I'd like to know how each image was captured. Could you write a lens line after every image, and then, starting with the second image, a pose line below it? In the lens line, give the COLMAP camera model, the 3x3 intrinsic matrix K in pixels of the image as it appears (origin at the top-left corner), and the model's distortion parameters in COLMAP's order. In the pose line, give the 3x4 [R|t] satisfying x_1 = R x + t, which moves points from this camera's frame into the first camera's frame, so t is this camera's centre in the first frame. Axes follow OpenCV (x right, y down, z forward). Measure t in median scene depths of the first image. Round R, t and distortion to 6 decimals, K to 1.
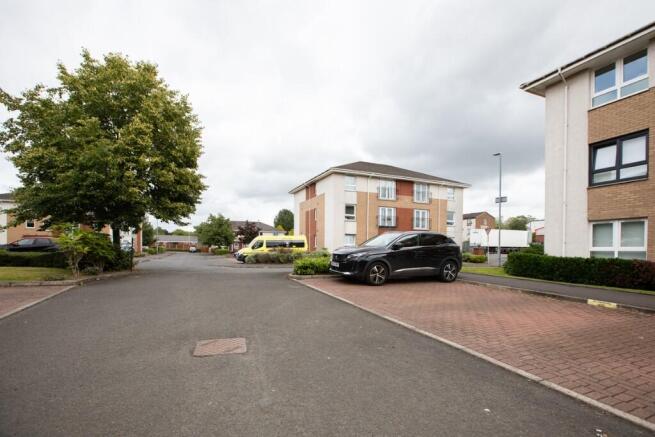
lens RADIAL K [[322.4, 0, 327.0], [0, 322.4, 248.1], [0, 0, 1]] dist [-0.003443, -0.000511]
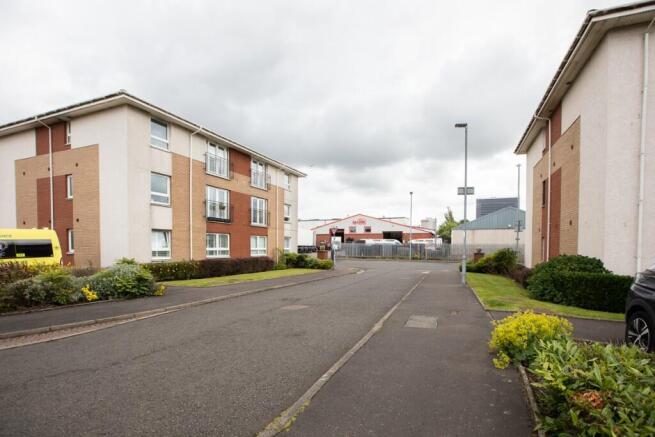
lens RADIAL K [[322.4, 0, 327.0], [0, 322.4, 248.1], [0, 0, 1]] dist [-0.003443, -0.000511]
pose [[0.721938, -0.008900, 0.691901, -0.184155], [-0.001159, 0.999900, 0.014072, -0.036530], [-0.691957, -0.010961, 0.721855, 0.756945]]
